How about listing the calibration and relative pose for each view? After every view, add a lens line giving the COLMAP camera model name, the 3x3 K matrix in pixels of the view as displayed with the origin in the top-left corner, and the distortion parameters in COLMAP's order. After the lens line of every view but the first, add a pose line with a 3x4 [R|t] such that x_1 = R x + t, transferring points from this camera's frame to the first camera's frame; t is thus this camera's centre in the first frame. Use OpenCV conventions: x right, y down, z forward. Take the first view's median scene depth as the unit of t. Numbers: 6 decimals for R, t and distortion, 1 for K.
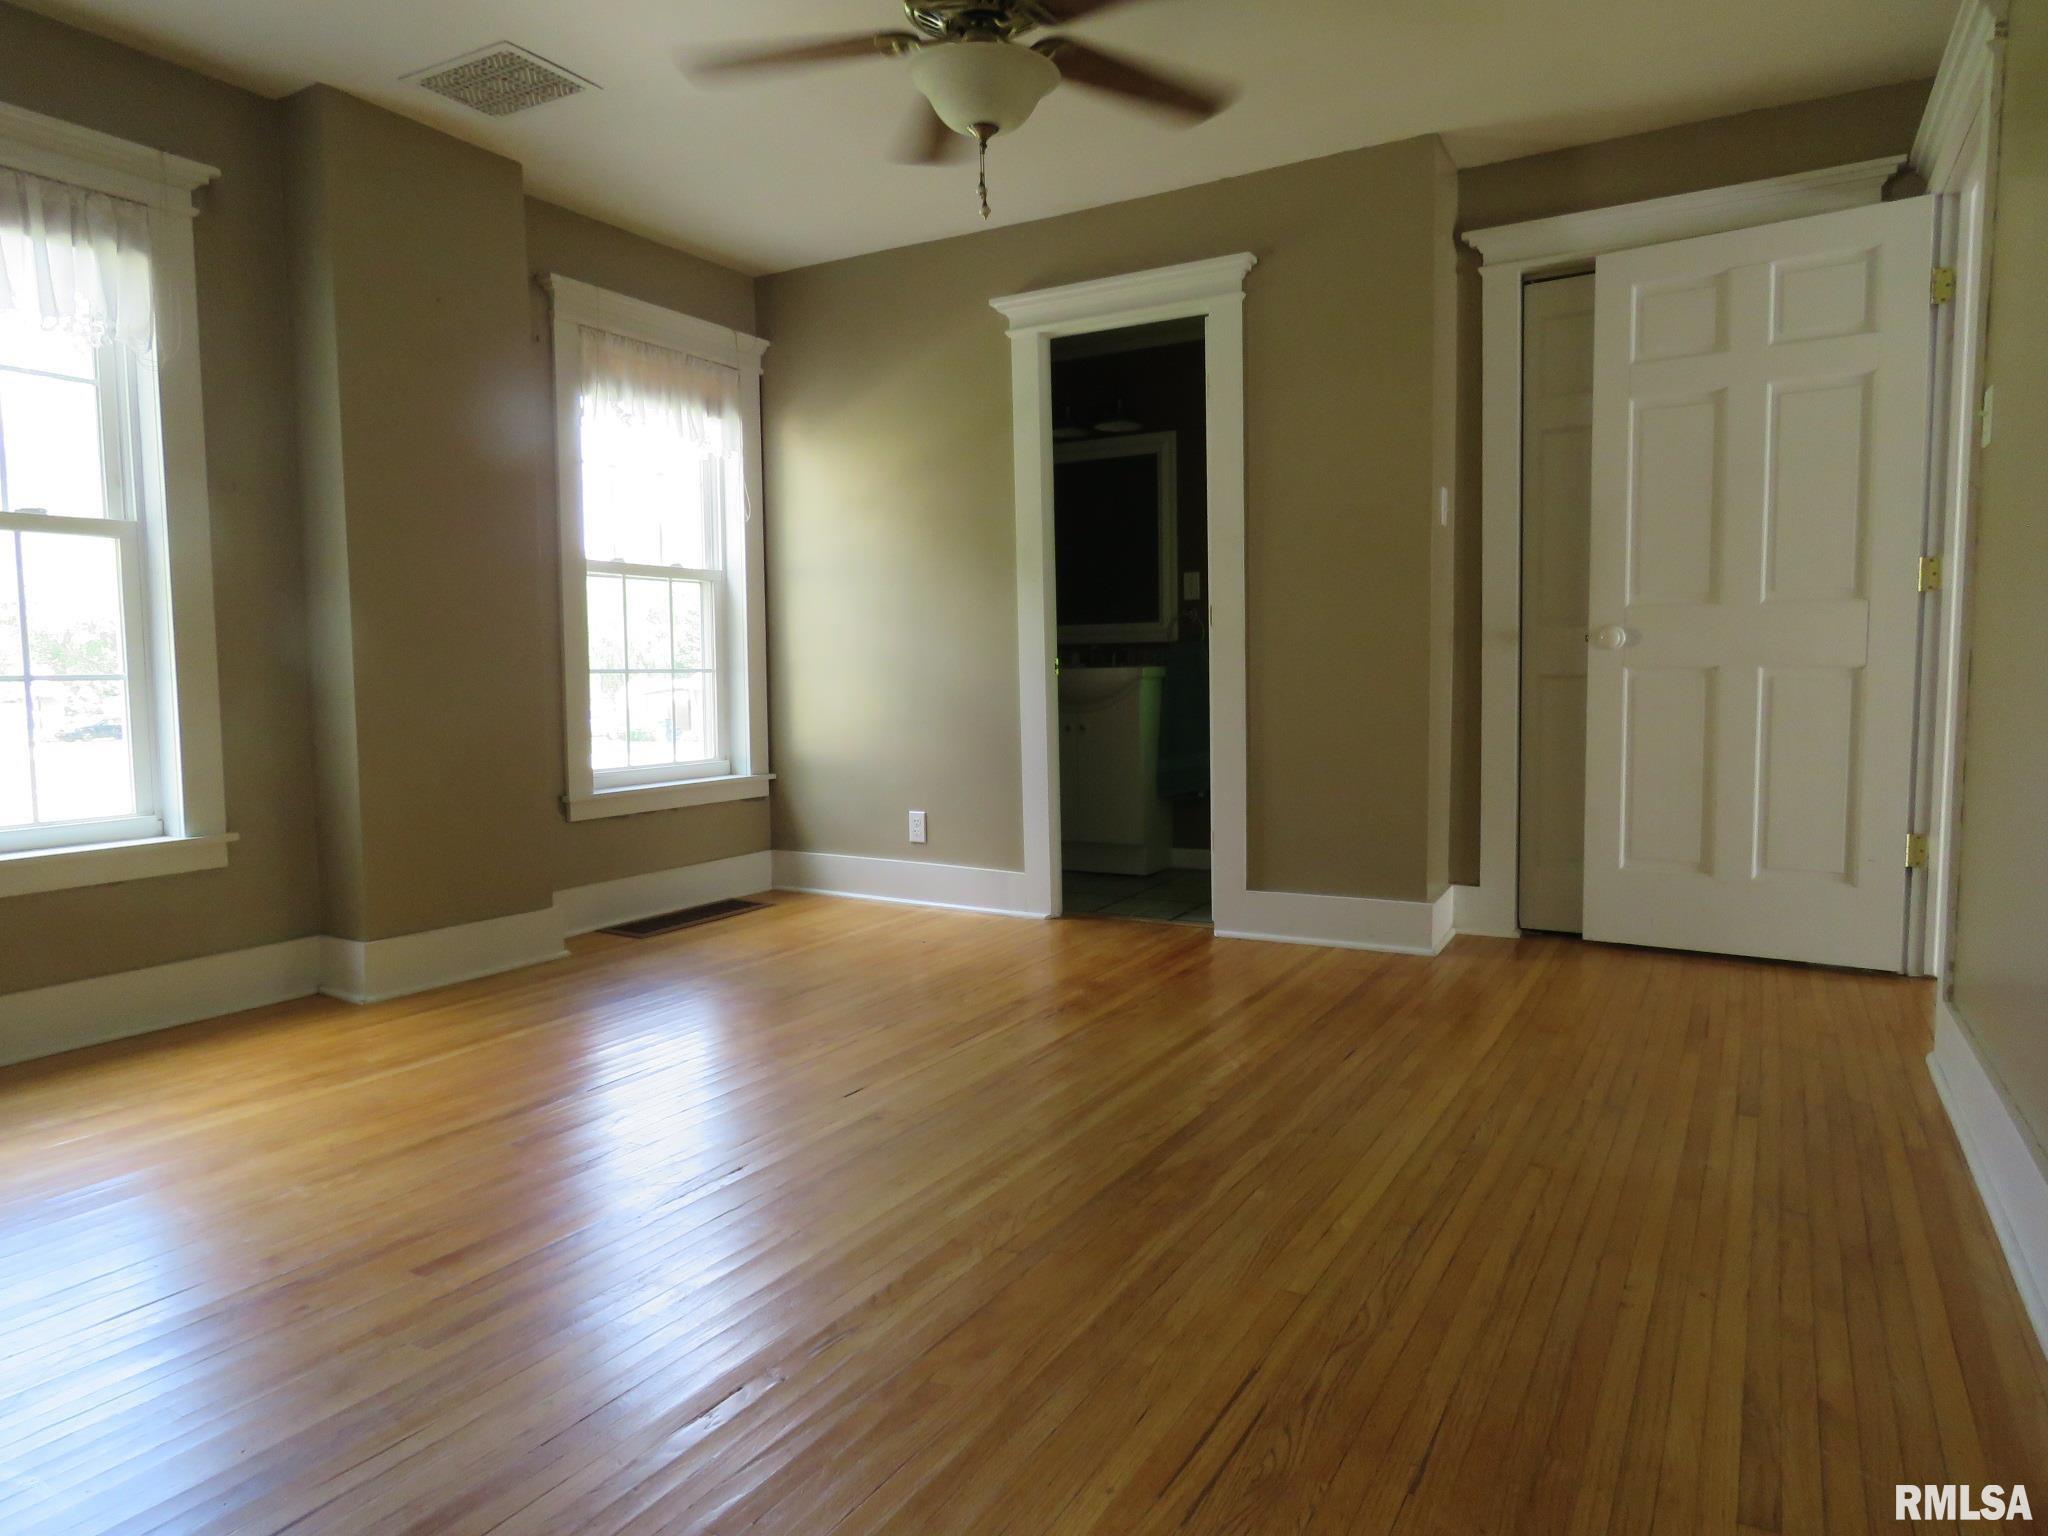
lens RADIAL K [[1293.6, 0, 1012.1], [0, 1293.6, 768.6], [0, 0, 1]] dist [-0.009486, -0.004199]
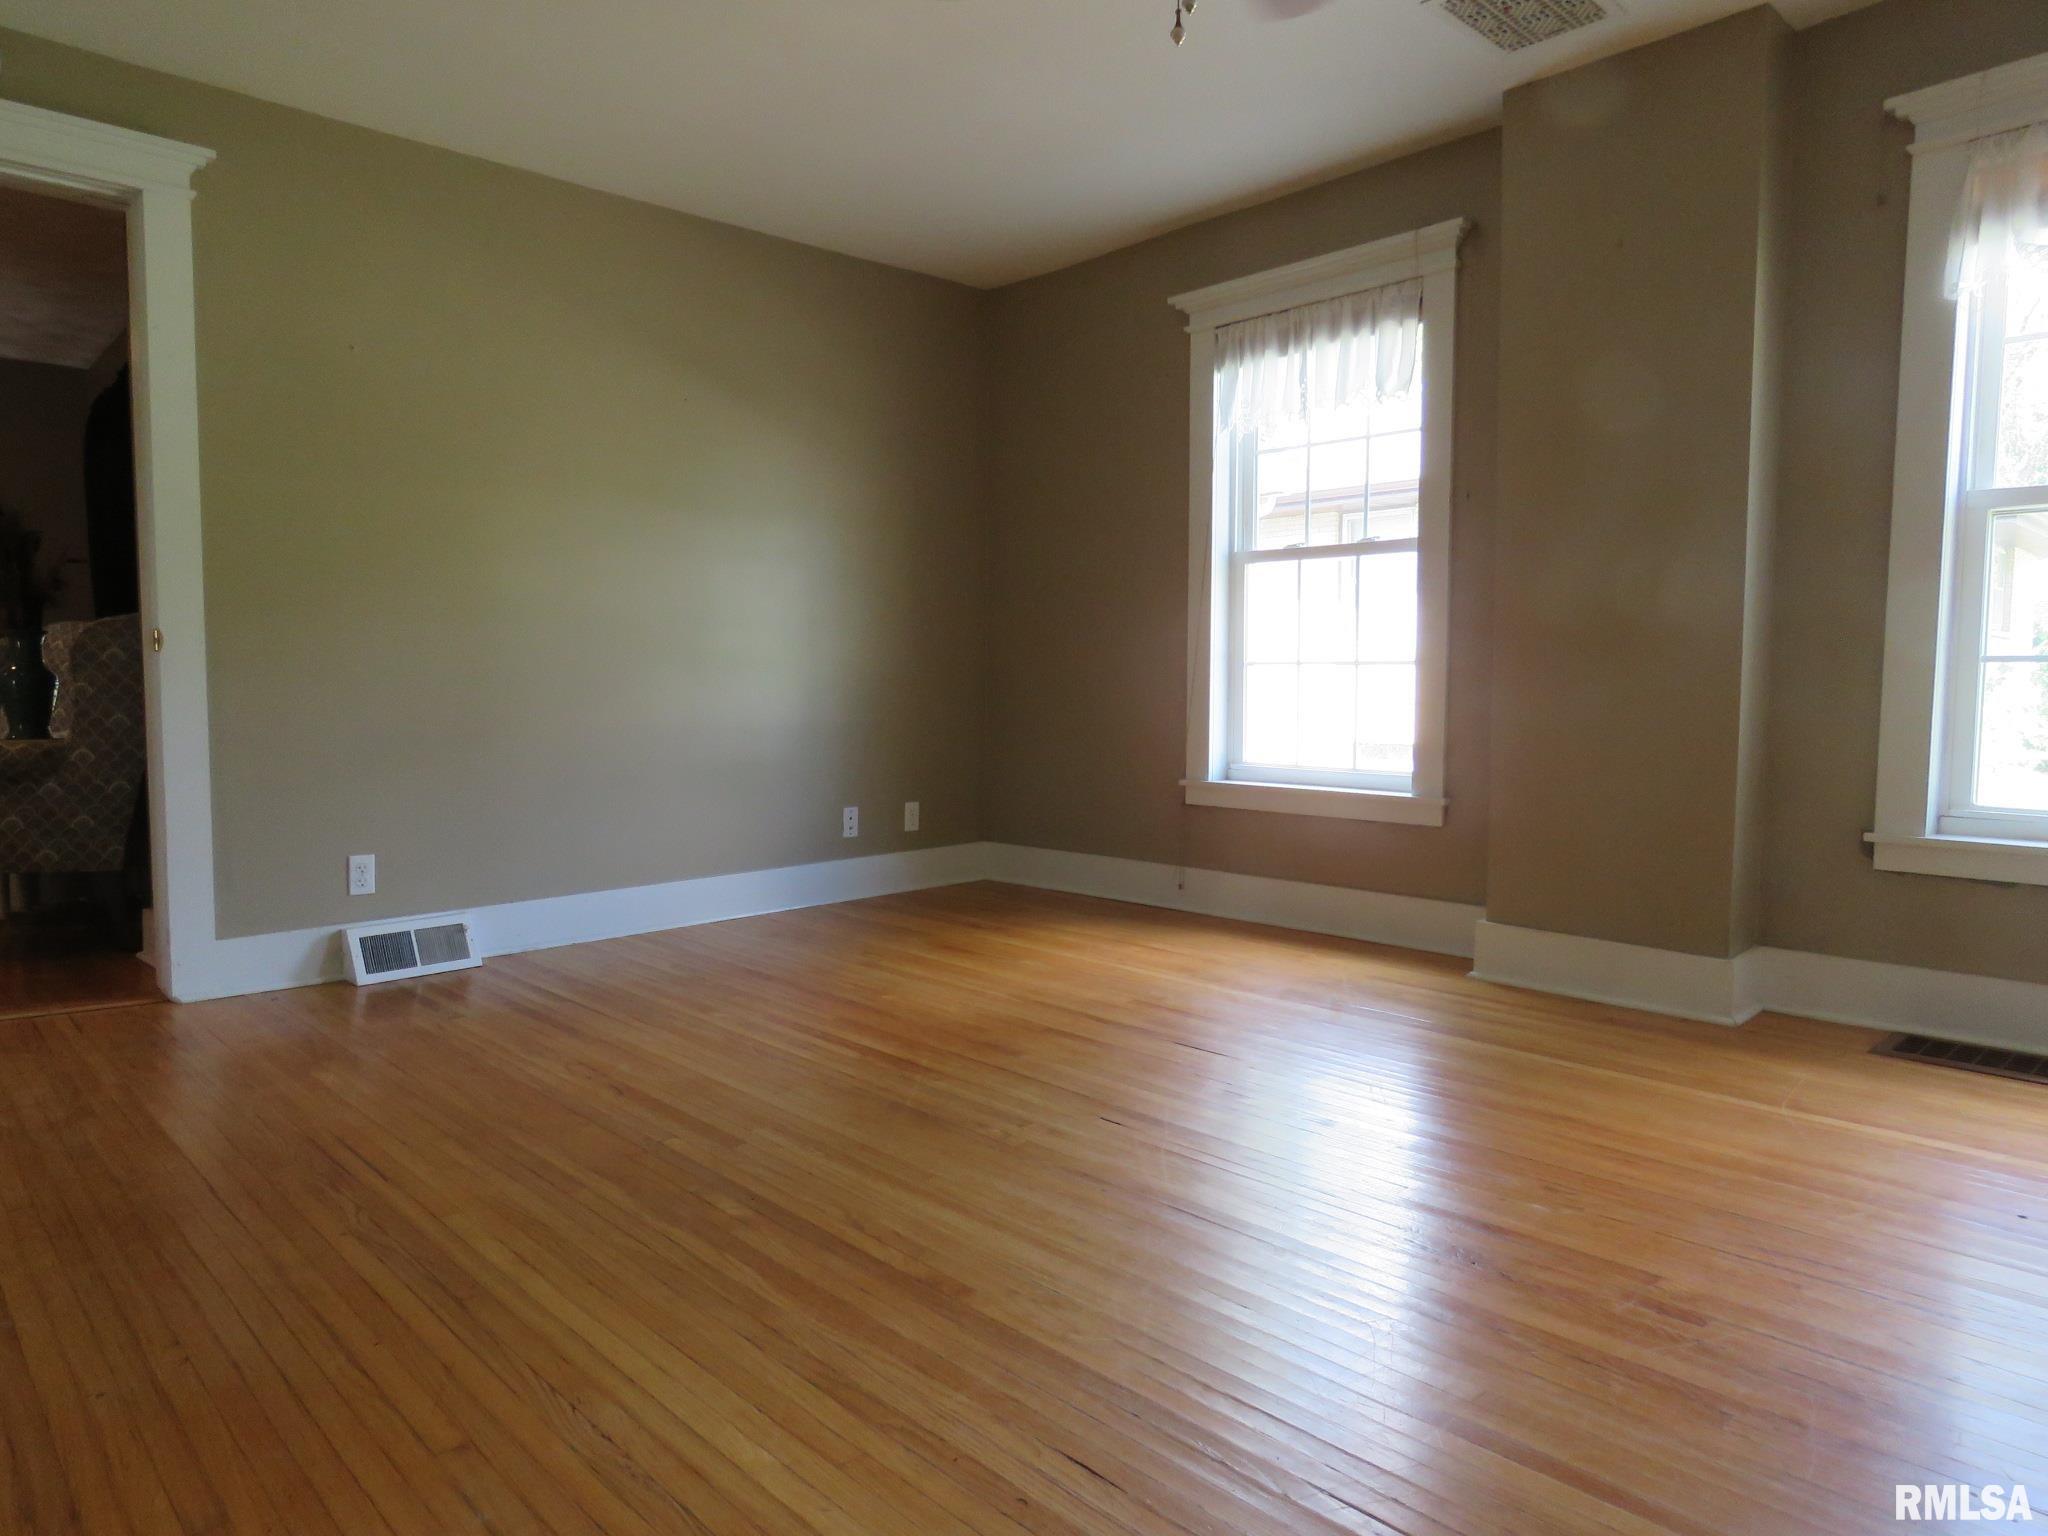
lens RADIAL K [[1322.3, 0, 1024.0], [0, 1322.3, 768.0], [0, 0, 1]] dist [0.000322, -0.000347]
pose [[-0.283953, 0.083606, -0.955186, 0.692059], [-0.068453, 0.991882, 0.107168, -0.085918], [0.956391, 0.095816, -0.275925, 1.060186]]
